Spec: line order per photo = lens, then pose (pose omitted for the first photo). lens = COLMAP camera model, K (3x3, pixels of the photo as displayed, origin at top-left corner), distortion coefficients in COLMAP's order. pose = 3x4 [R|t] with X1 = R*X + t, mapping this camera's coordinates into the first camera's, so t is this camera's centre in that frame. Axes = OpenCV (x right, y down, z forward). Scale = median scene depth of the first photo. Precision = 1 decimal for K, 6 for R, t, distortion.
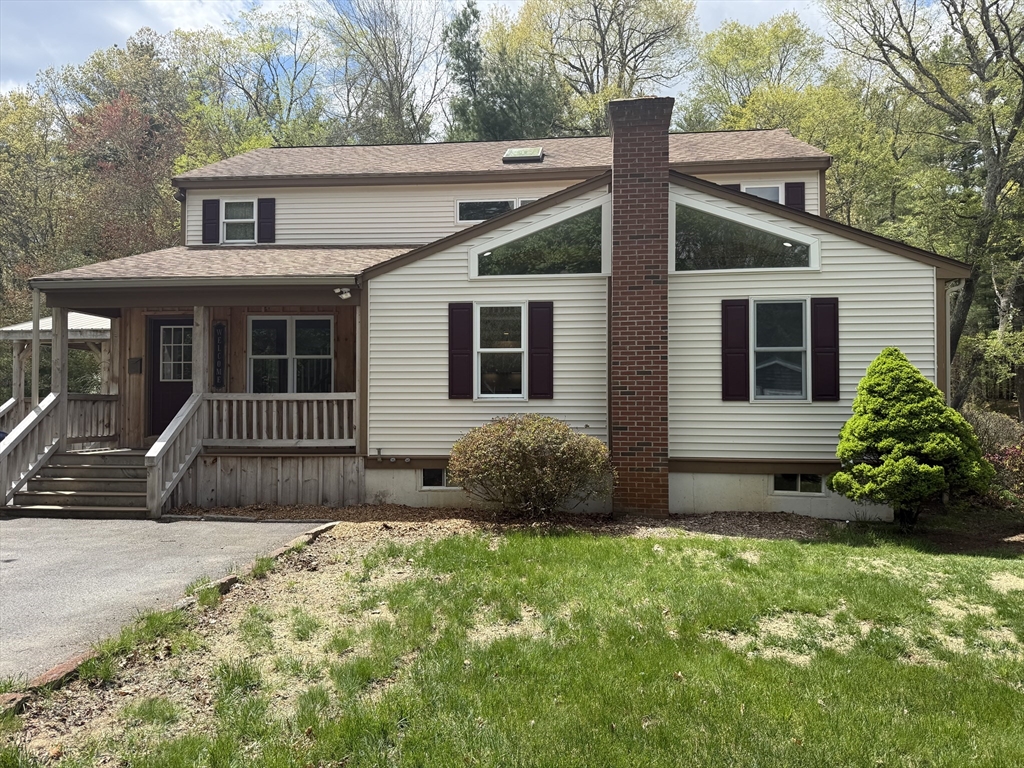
lens RADIAL K [[720.4, 0, 513.3], [0, 720.4, 387.0], [0, 0, 1]] dist [0.066961, -0.076753]
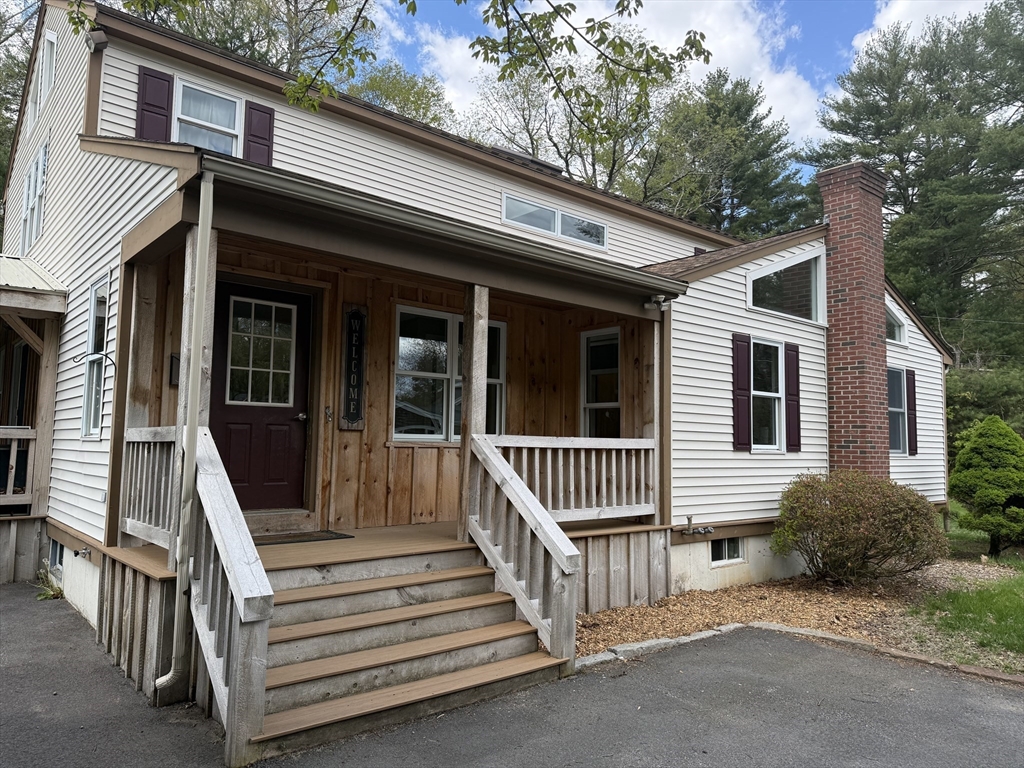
lens RADIAL K [[720.4, 0, 511.9], [0, 720.4, 382.5], [0, 0, 1]] dist [0.066961, -0.076753]
pose [[0.687940, 0.076257, 0.721751, -0.848387], [-0.031283, 0.996656, -0.075485, 0.010635], [-0.725093, 0.029350, 0.688025, 0.611959]]
